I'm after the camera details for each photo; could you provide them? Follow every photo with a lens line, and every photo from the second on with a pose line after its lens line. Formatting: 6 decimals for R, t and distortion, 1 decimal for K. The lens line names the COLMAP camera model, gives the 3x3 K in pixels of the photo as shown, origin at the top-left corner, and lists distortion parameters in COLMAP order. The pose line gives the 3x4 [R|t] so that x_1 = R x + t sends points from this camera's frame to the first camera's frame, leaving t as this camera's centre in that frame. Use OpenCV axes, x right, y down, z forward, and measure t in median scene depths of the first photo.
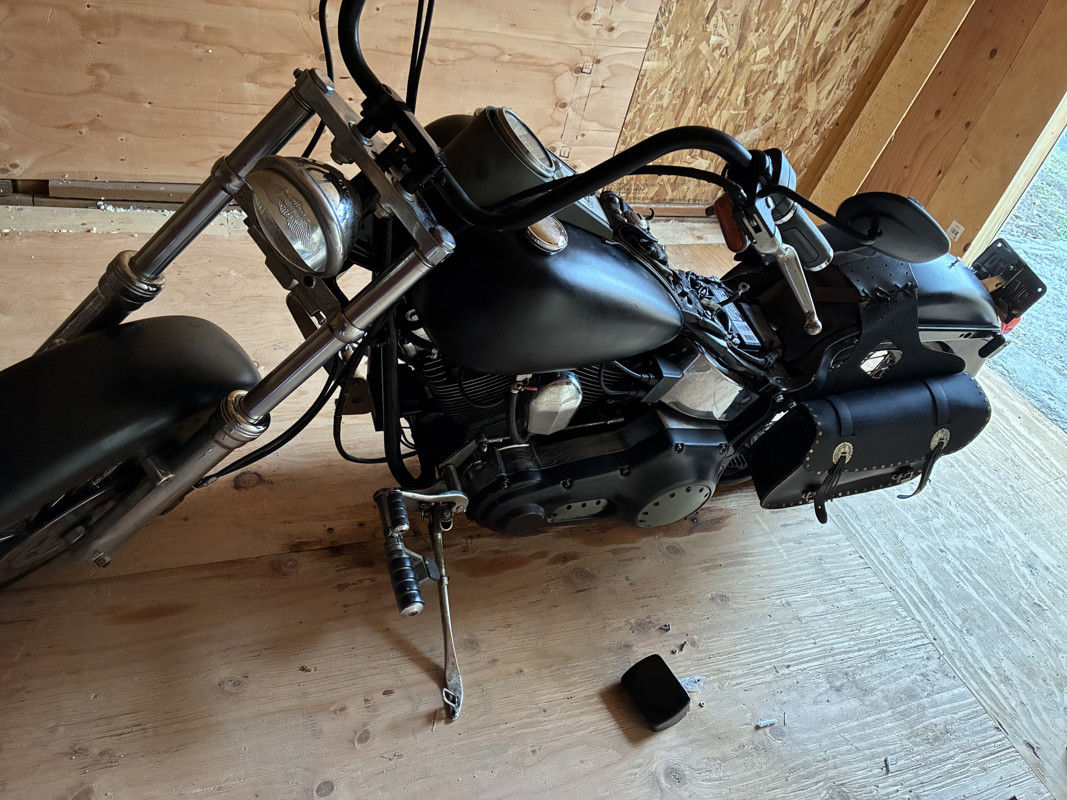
lens RADIAL K [[775.1, 0, 533.5], [0, 775.1, 400.0], [0, 0, 1]] dist [0.086137, -0.090092]
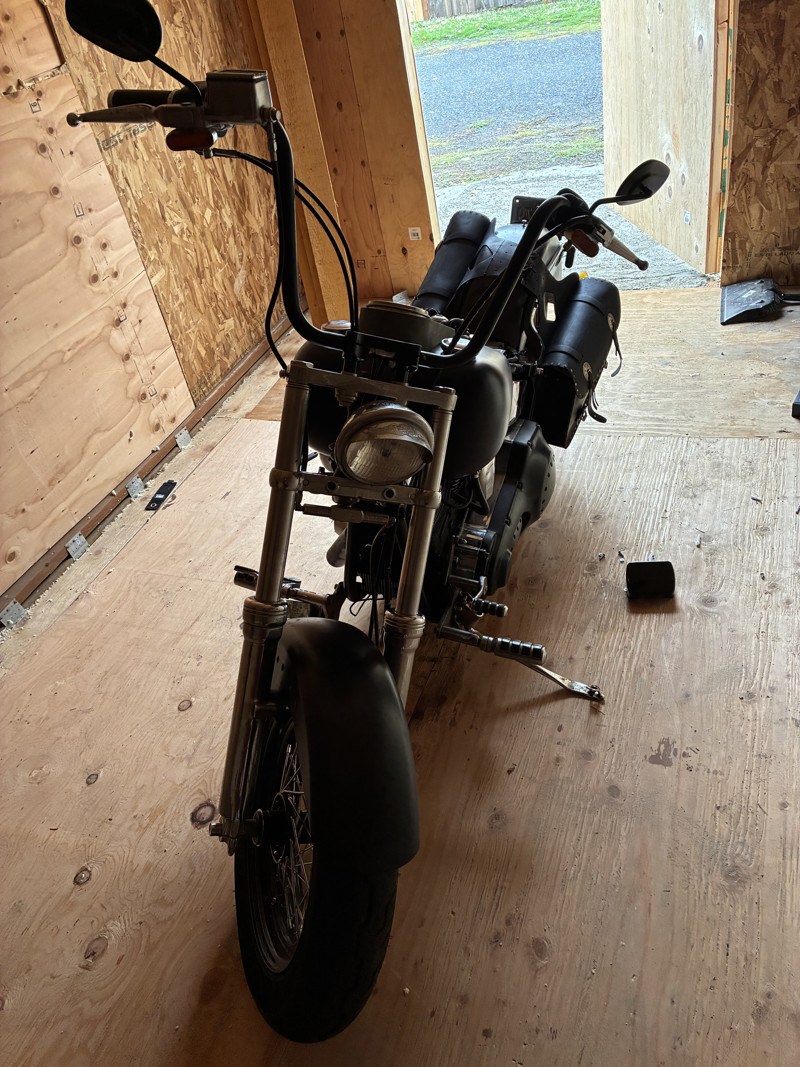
lens RADIAL K [[775.1, 0, 400.0], [0, 775.1, 533.5], [0, 0, 1]] dist [0.086137, -0.090092]
pose [[0.598649, -0.719374, 0.352309, -0.286456], [0.724732, 0.673760, 0.144263, -0.103340], [-0.341151, 0.168966, 0.924698, -0.059253]]
